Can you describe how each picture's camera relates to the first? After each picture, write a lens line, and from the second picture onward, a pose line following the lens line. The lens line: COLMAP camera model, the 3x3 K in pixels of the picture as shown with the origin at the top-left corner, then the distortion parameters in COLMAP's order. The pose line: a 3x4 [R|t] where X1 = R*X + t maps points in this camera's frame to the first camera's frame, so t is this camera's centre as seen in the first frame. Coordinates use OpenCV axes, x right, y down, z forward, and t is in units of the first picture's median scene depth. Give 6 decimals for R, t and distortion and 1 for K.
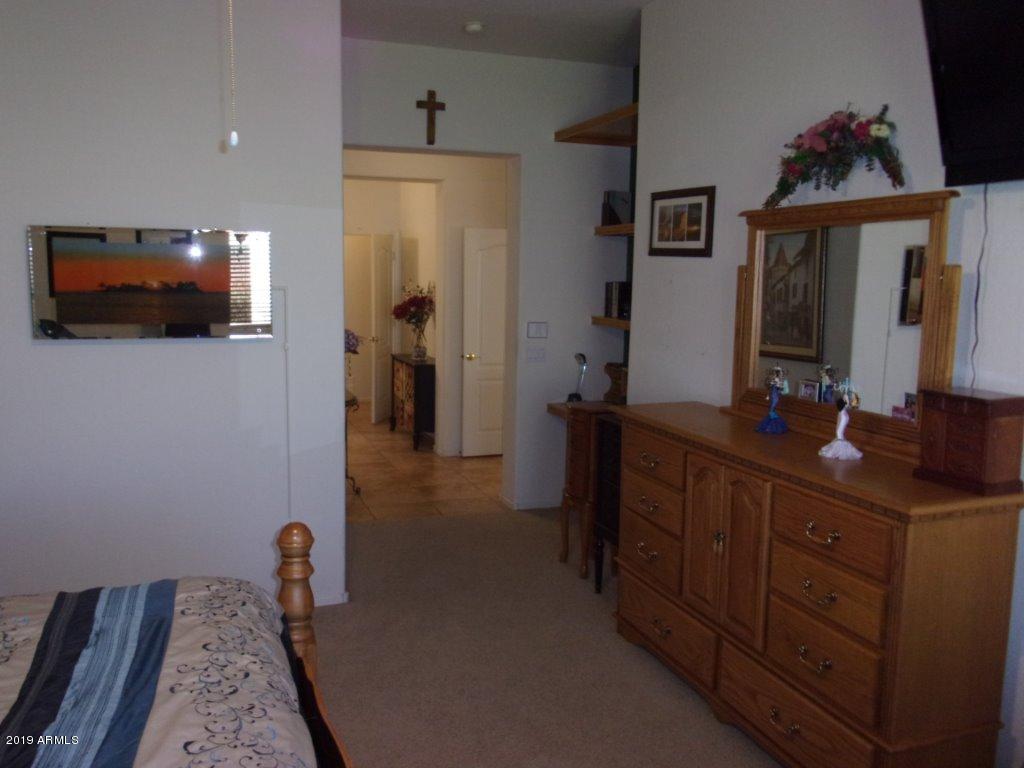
lens RADIAL K [[863.6, 0, 493.5], [0, 863.6, 387.0], [0, 0, 1]] dist [0.004251, -0.008475]
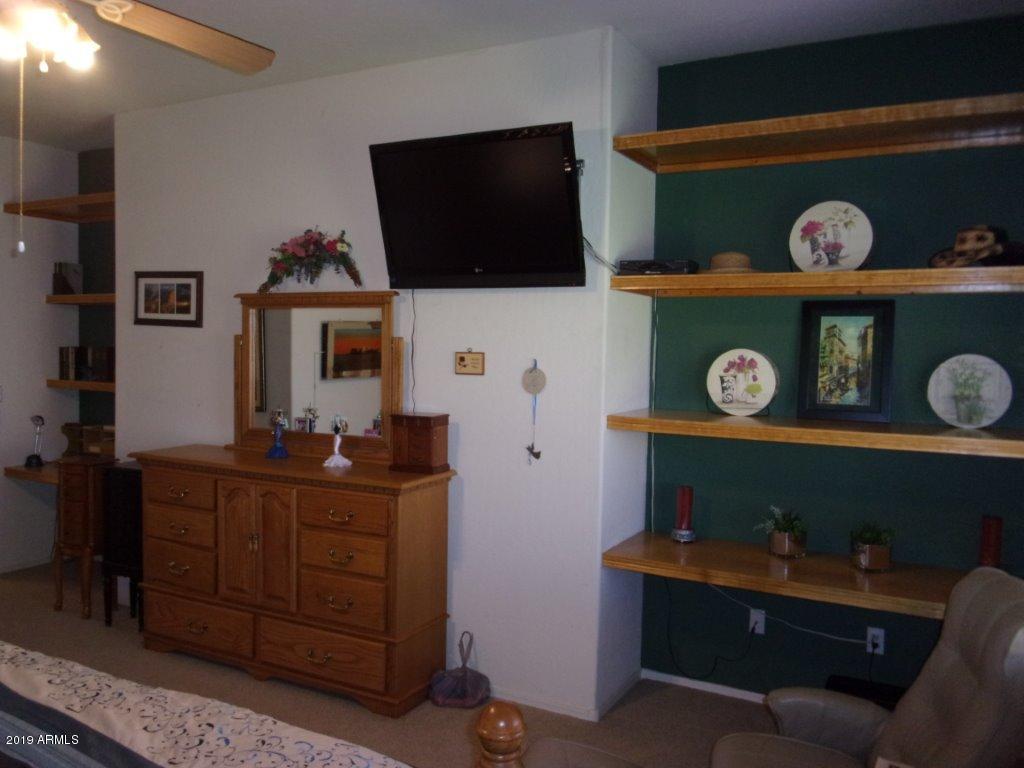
lens RADIAL K [[863.6, 0, 493.5], [0, 863.6, 387.0], [0, 0, 1]] dist [0.004251, -0.008475]
pose [[0.745756, -0.033431, 0.665380, -0.338009], [0.081470, 0.995821, -0.041278, 0.026631], [-0.661219, 0.084992, 0.745363, -0.254068]]
